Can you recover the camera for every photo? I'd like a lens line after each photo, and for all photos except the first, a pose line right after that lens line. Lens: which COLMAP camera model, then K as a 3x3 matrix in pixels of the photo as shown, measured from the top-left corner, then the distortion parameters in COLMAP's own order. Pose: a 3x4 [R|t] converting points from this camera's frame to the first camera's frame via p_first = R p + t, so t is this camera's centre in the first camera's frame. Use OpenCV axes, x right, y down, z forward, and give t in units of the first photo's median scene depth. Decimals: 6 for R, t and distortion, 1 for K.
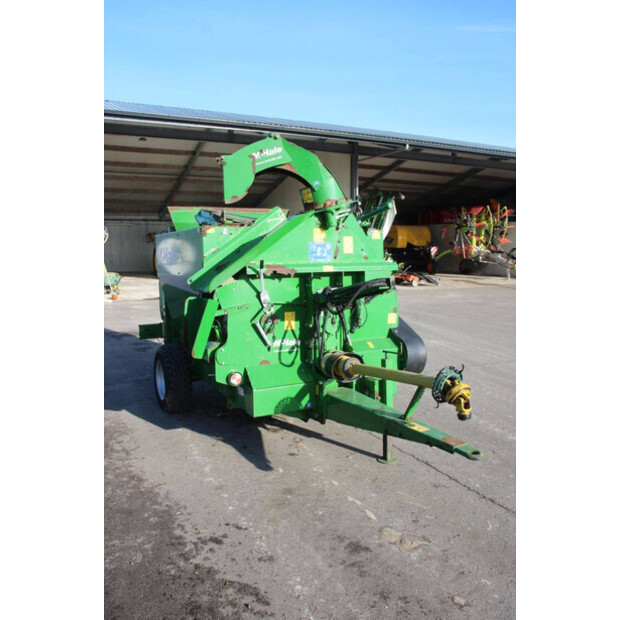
lens RADIAL K [[539.0, 0, 307.8], [0, 539.0, 312.6], [0, 0, 1]] dist [-0.080577, 0.000454]
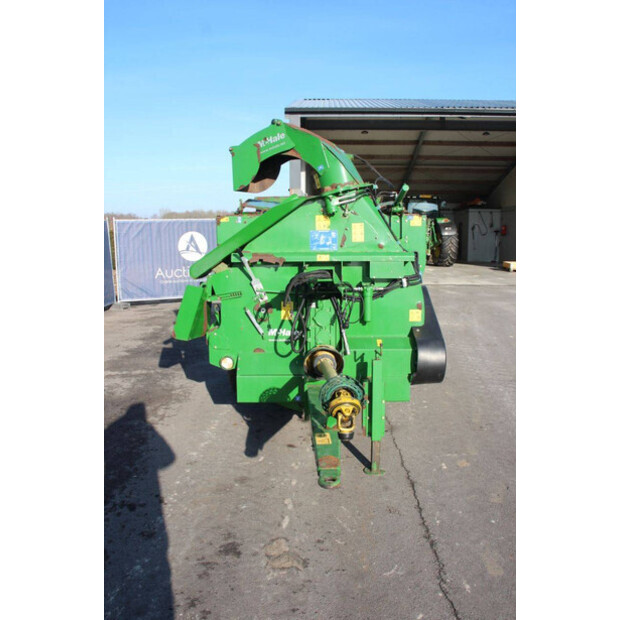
lens RADIAL K [[520.9, 0, 310.5], [0, 520.9, 312.7], [0, 0, 1]] dist [-0.101297, 0.028530]
pose [[0.885805, 0.065889, -0.459356, 0.441489], [-0.053033, 0.997757, 0.040850, -0.022001], [0.461017, -0.011824, 0.887312, 0.180554]]
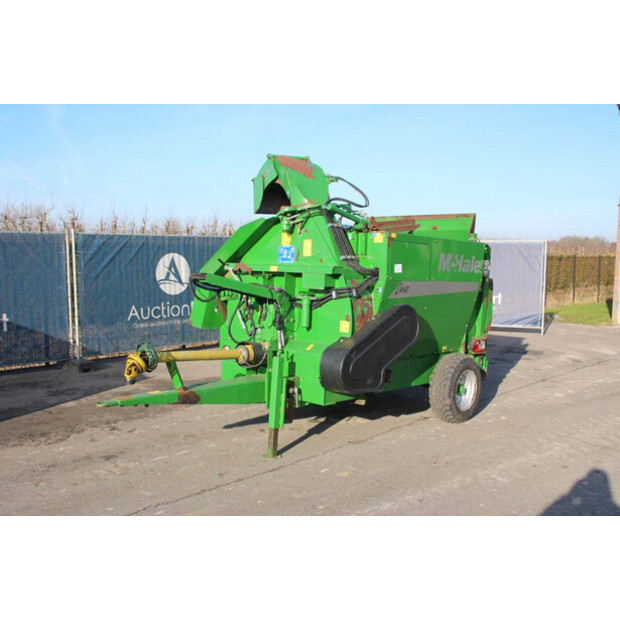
lens RADIAL K [[634.0, 0, 311.4], [0, 634.0, 310.8], [0, 0, 1]] dist [-0.020919, 0.000000]
pose [[0.320645, 0.086012, -0.943286, 1.305078], [-0.133738, 0.990003, 0.044811, -0.064803], [0.937710, 0.111785, 0.328943, 0.649804]]
